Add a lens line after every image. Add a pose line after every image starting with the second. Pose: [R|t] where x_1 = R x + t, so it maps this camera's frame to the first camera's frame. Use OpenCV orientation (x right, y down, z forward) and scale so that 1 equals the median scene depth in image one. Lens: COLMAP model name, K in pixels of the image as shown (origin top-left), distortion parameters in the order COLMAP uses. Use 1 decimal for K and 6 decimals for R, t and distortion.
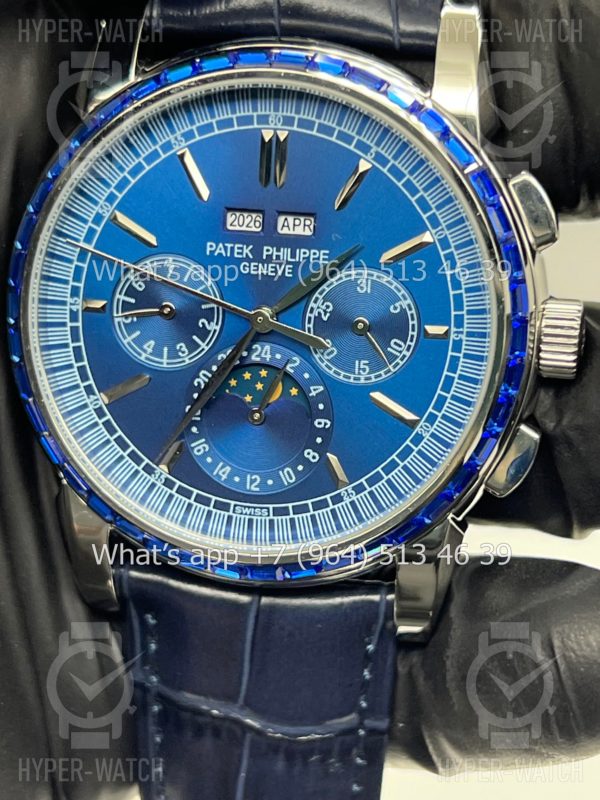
lens RADIAL K [[1956.1, 0, 304.8], [0, 1956.1, 415.6], [0, 0, 1]] dist [0.294886, -0.806179]
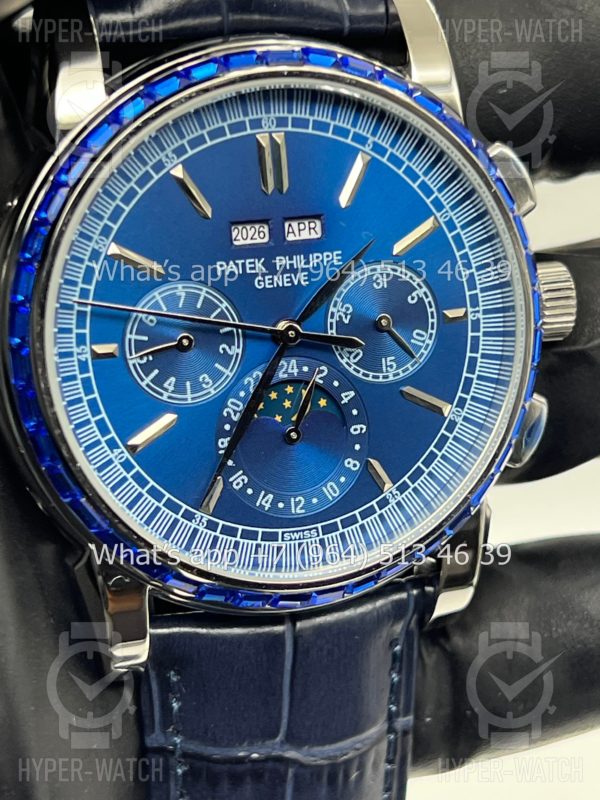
lens RADIAL K [[1956.1, 0, 304.8], [0, 1956.1, 415.6], [0, 0, 1]] dist [0.294886, -0.806179]
pose [[0.866932, -0.189882, 0.460840, -0.456703], [0.181509, 0.981375, 0.062906, -0.067993], [-0.464202, 0.029112, 0.885251, 0.159960]]
